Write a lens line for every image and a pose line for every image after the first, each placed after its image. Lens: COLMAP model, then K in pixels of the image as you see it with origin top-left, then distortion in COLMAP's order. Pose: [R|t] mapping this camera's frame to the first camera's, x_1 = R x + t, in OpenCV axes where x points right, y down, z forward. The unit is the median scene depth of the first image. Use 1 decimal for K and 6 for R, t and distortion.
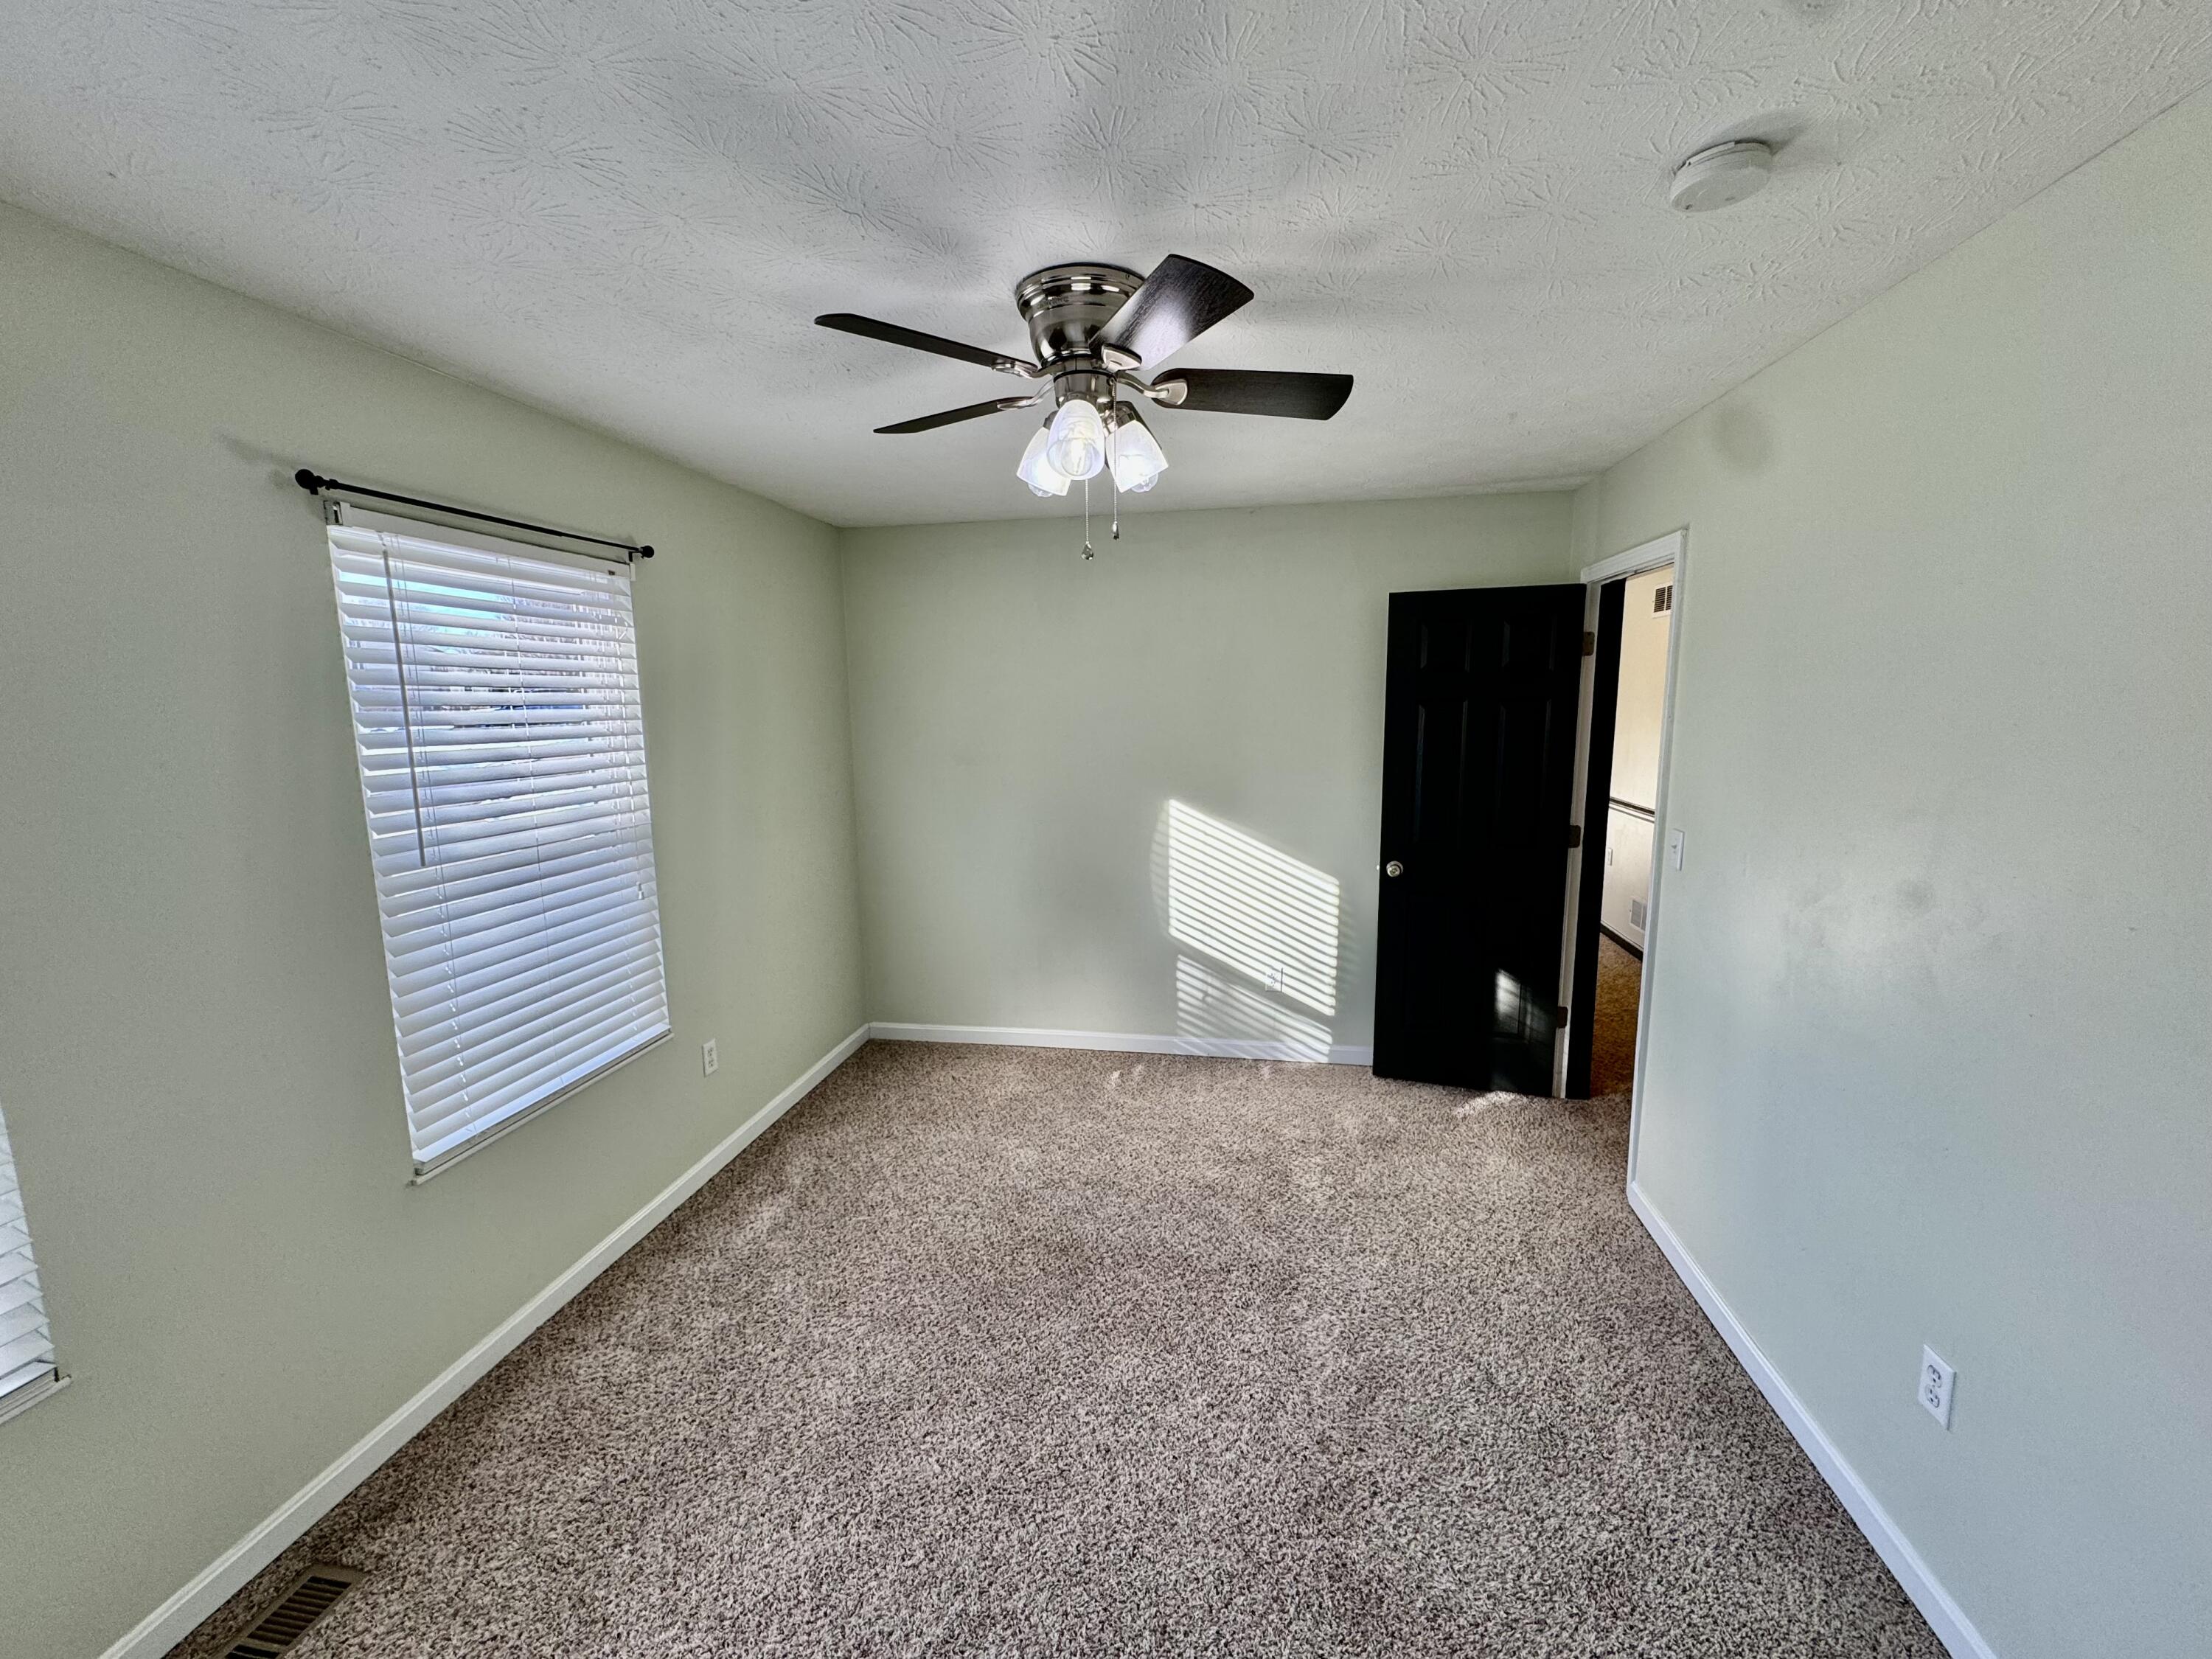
lens RADIAL K [[879.0, 0, 1104.4], [0, 879.0, 831.2], [0, 0, 1]] dist [-0.002339, 0.000199]
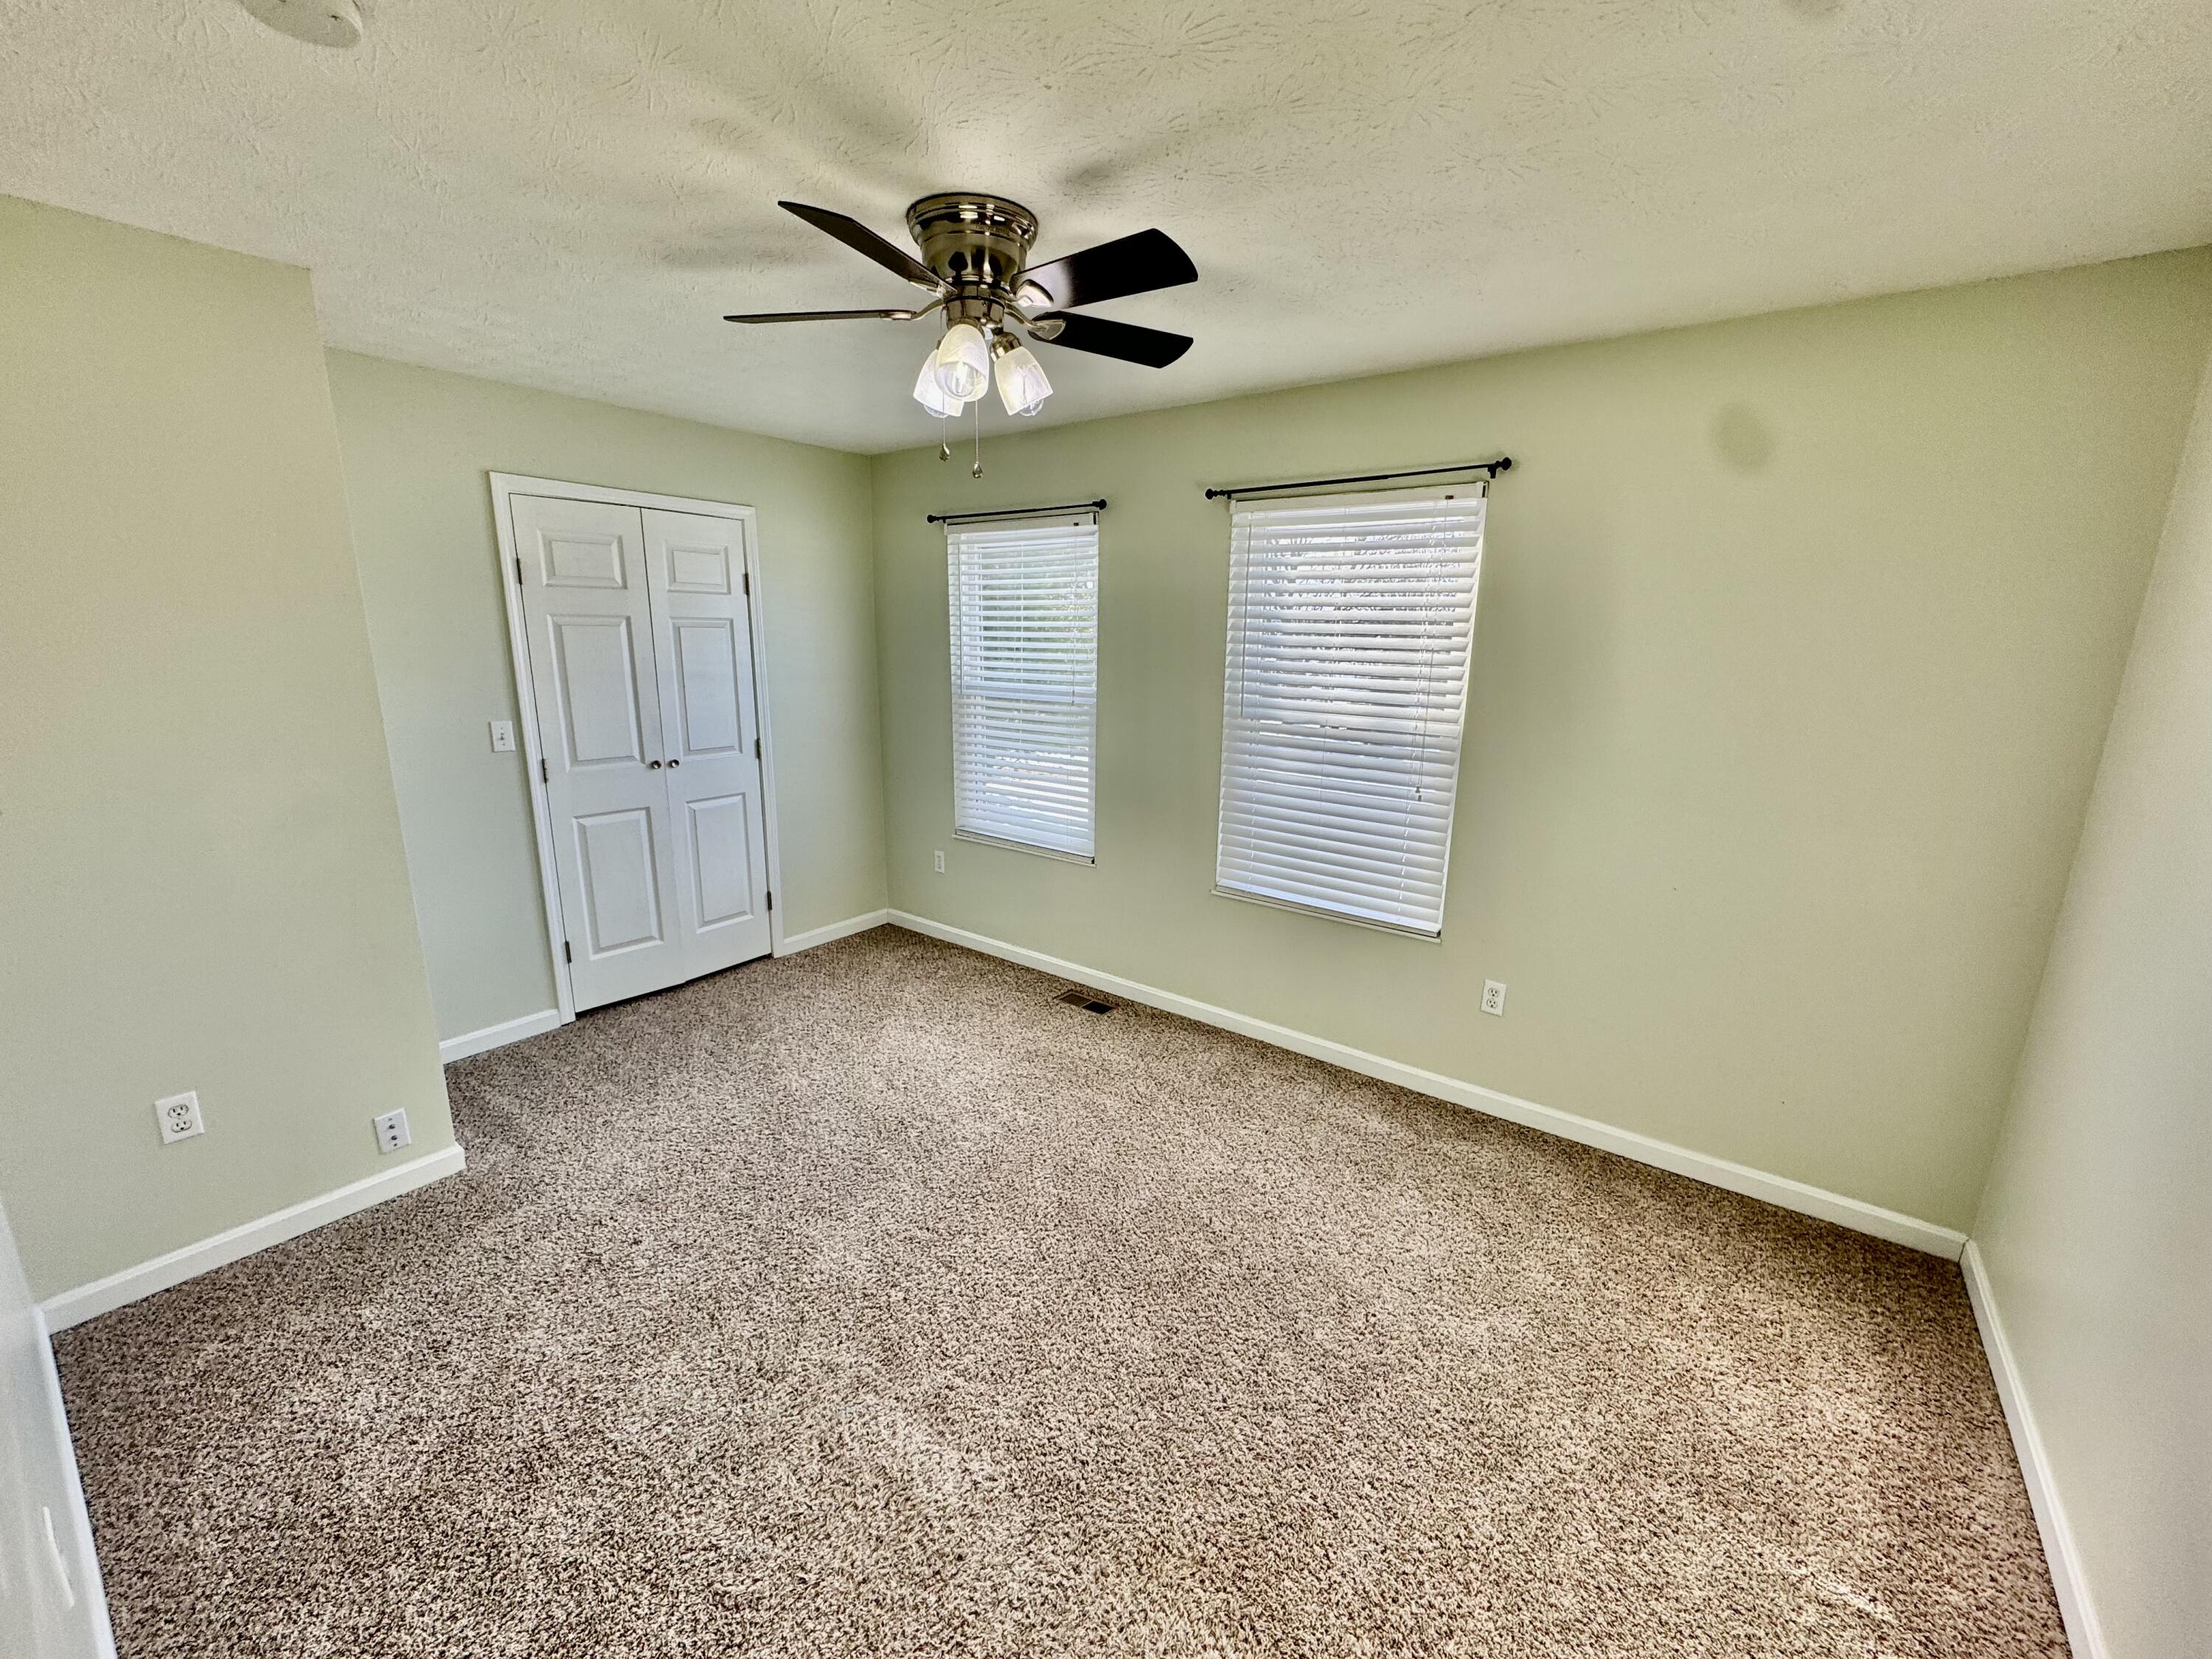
lens RADIAL K [[879.0, 0, 1104.4], [0, 879.0, 831.2], [0, 0, 1]] dist [-0.002339, 0.000199]
pose [[-0.453165, 0.211534, -0.865965, 0.648098], [-0.142517, 0.941749, 0.304627, -0.176143], [0.879961, 0.261461, -0.396621, 1.161592]]
